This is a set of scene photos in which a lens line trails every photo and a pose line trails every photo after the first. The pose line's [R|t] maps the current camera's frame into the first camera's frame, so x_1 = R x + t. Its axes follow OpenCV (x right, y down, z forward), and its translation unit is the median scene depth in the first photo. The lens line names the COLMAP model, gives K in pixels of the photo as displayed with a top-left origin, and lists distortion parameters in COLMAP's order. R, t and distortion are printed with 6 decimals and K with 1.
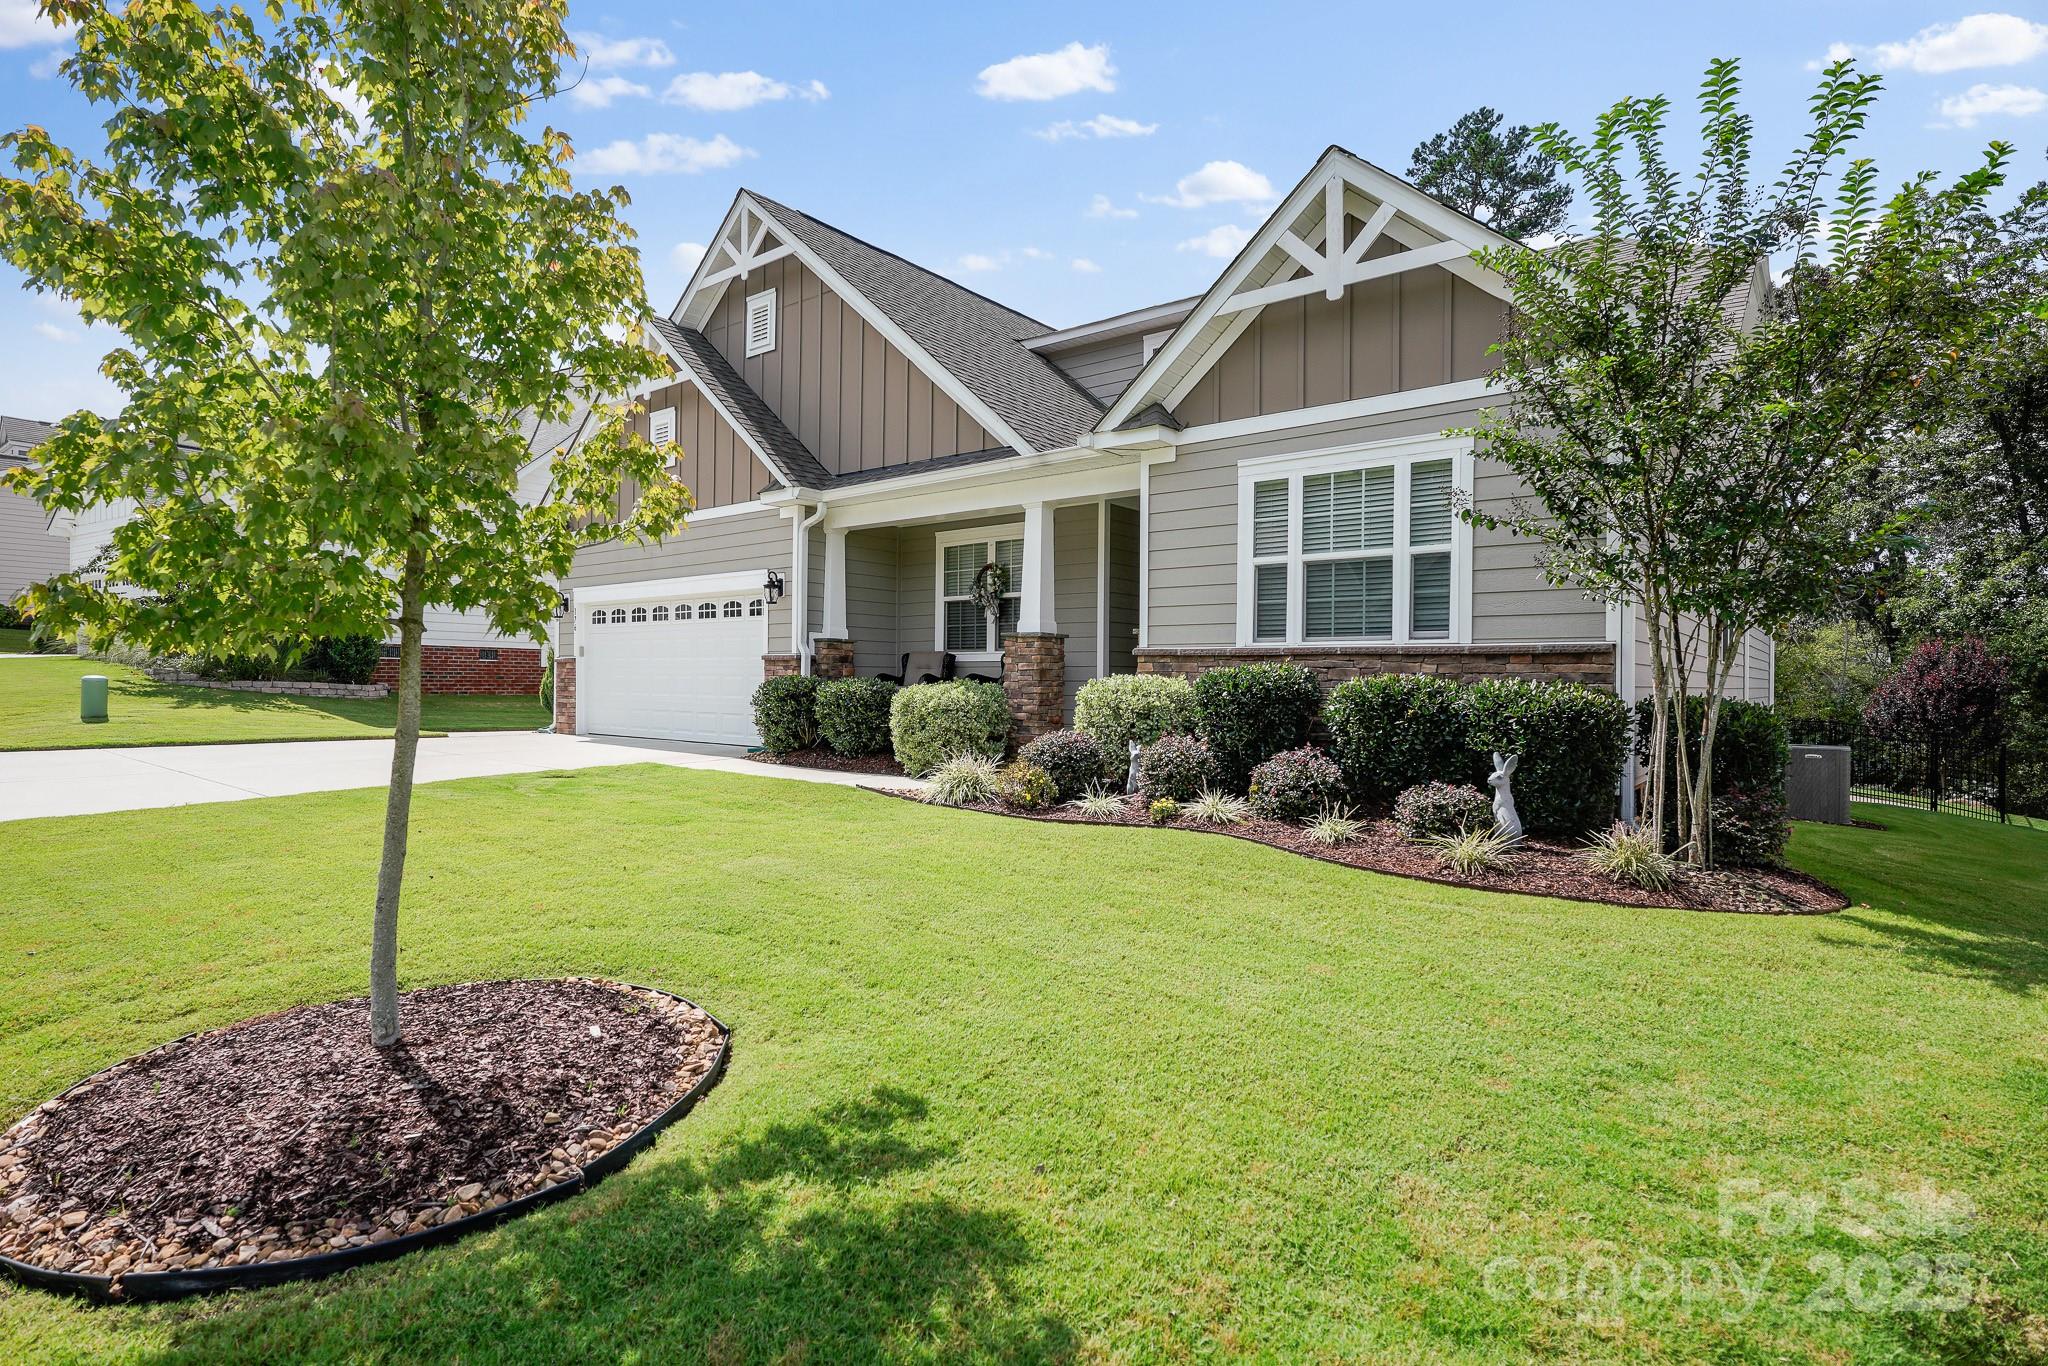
lens RADIAL K [[1055.0, 0, 1024.0], [0, 1055.0, 683.0], [0, 0, 1]] dist [0.000133, 0.000175]
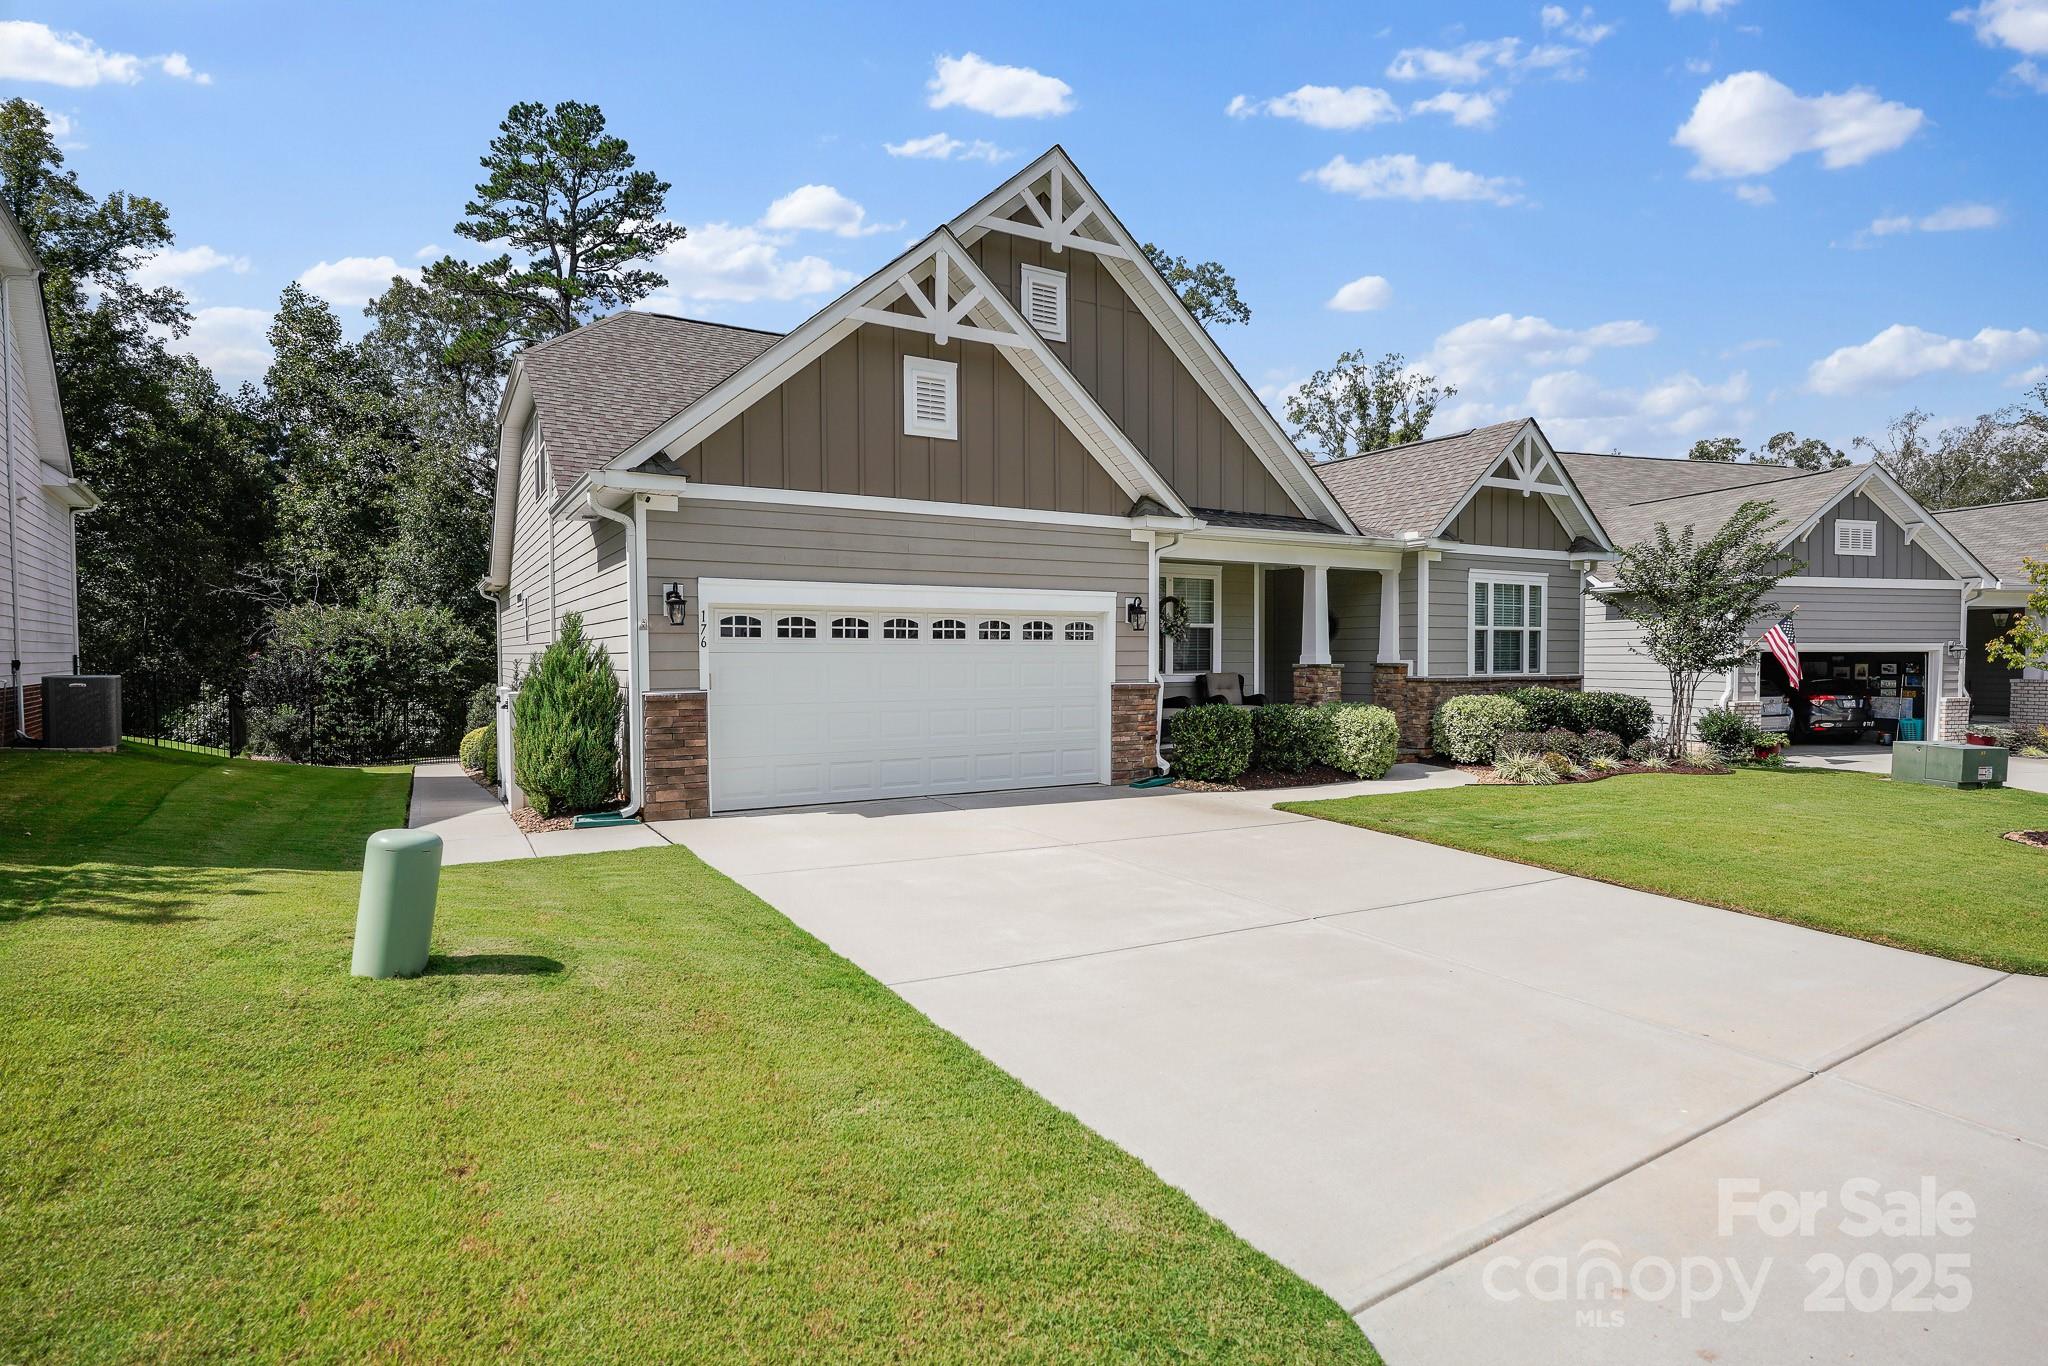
lens RADIAL K [[1089.7, 0, 1024.0], [0, 1089.7, 683.0], [0, 0, 1]] dist [0.001518, 0.000190]
pose [[0.328620, -0.032541, 0.943902, -1.755564], [0.007338, 0.999464, 0.031902, -0.087489], [-0.944434, -0.003558, 0.328682, 1.123204]]
